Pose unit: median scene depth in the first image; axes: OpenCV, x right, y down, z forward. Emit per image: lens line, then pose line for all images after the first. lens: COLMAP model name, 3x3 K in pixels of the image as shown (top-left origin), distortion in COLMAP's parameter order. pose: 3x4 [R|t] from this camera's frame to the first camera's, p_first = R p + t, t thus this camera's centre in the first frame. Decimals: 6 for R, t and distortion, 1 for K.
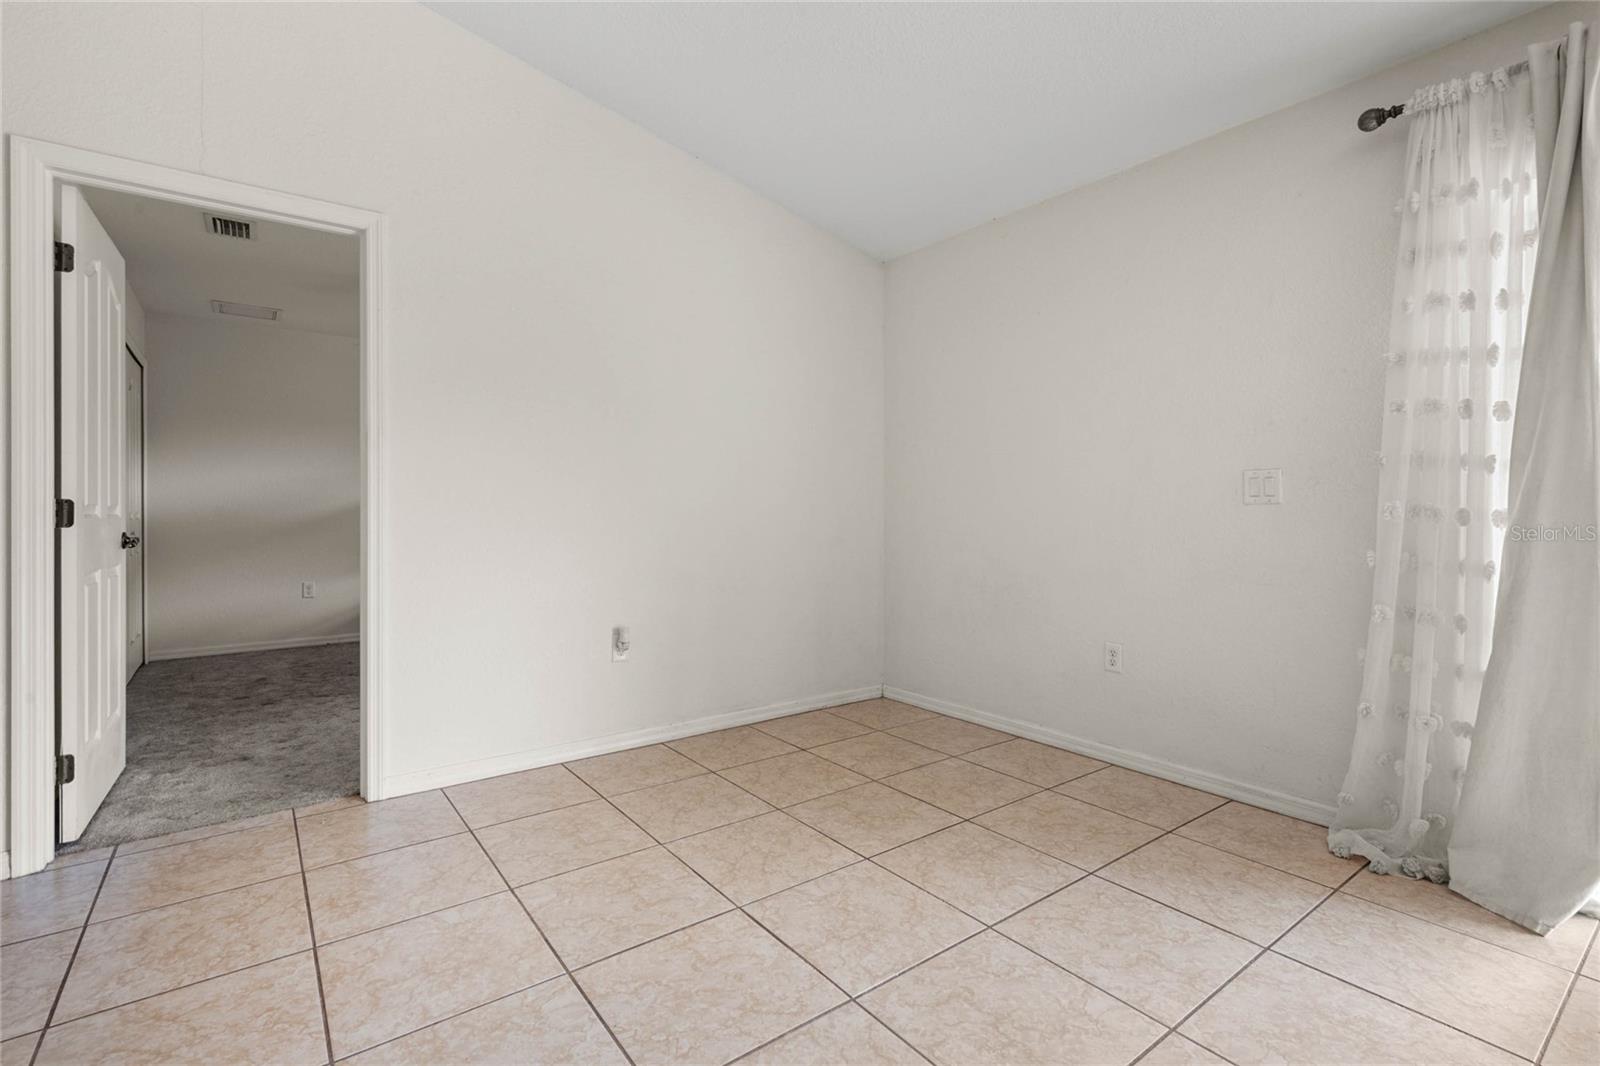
lens RADIAL K [[737.3, 0, 796.6], [0, 737.3, 510.6], [0, 0, 1]] dist [-0.000507, 0.000302]
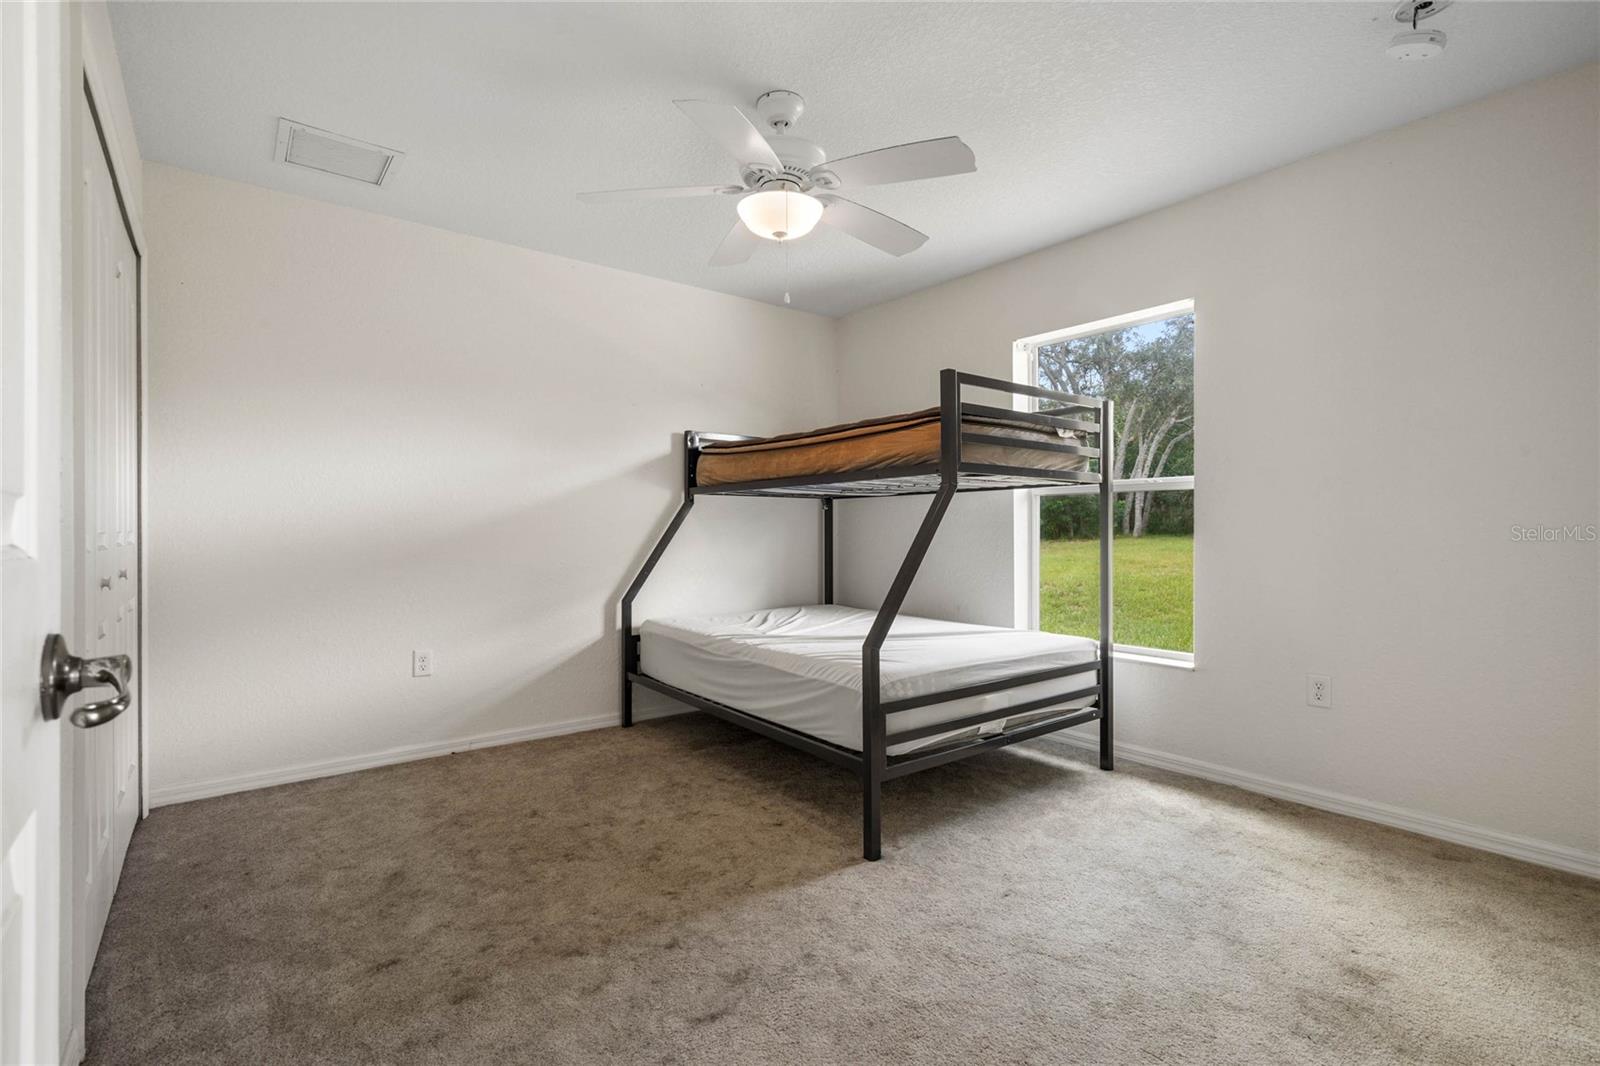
lens RADIAL K [[732.1, 0, 797.5], [0, 732.1, 501.9], [0, 0, 1]] dist [-0.017202, 0.000123]
pose [[0.999799, -0.013249, 0.015063, -0.743805], [0.013636, 0.999573, -0.025852, 0.000570], [-0.014714, 0.026052, 0.999552, 0.836608]]
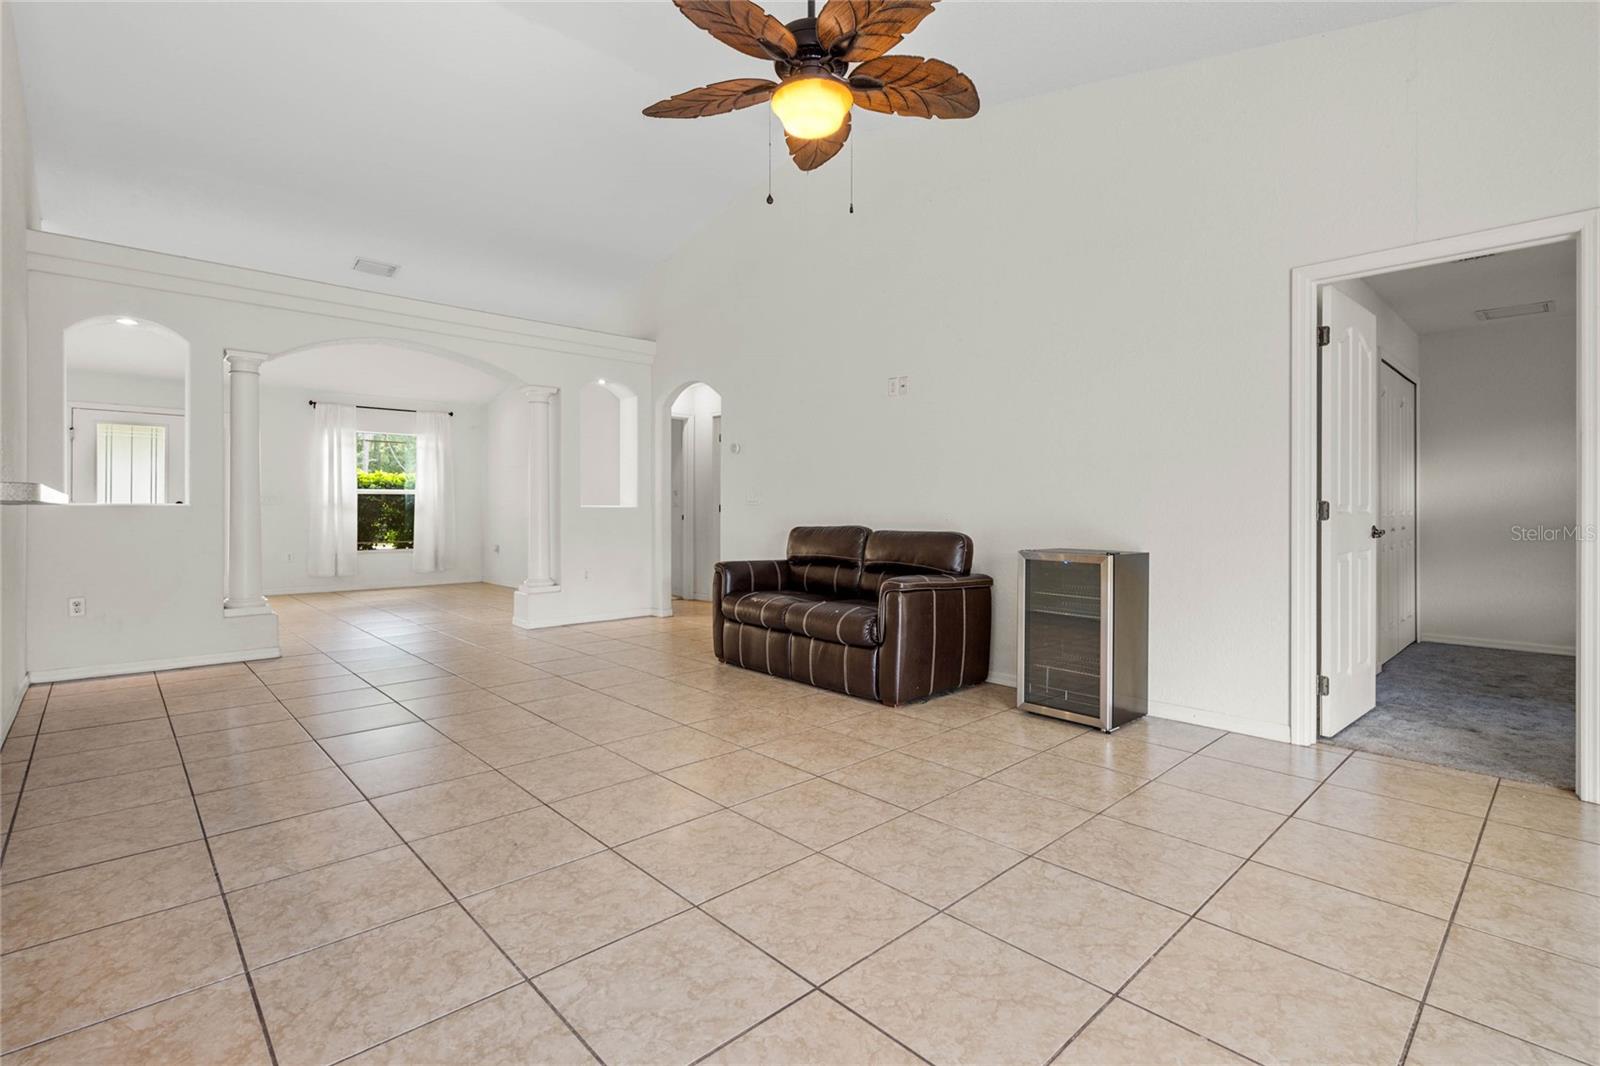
lens RADIAL K [[737.3, 0, 796.6], [0, 737.3, 510.6], [0, 0, 1]] dist [-0.000507, 0.000302]
pose [[0.111303, 0.004611, -0.993776, 0.278753], [-0.000980, 0.999989, 0.004530, -0.001898], [0.993786, 0.000470, 0.111306, -0.163734]]
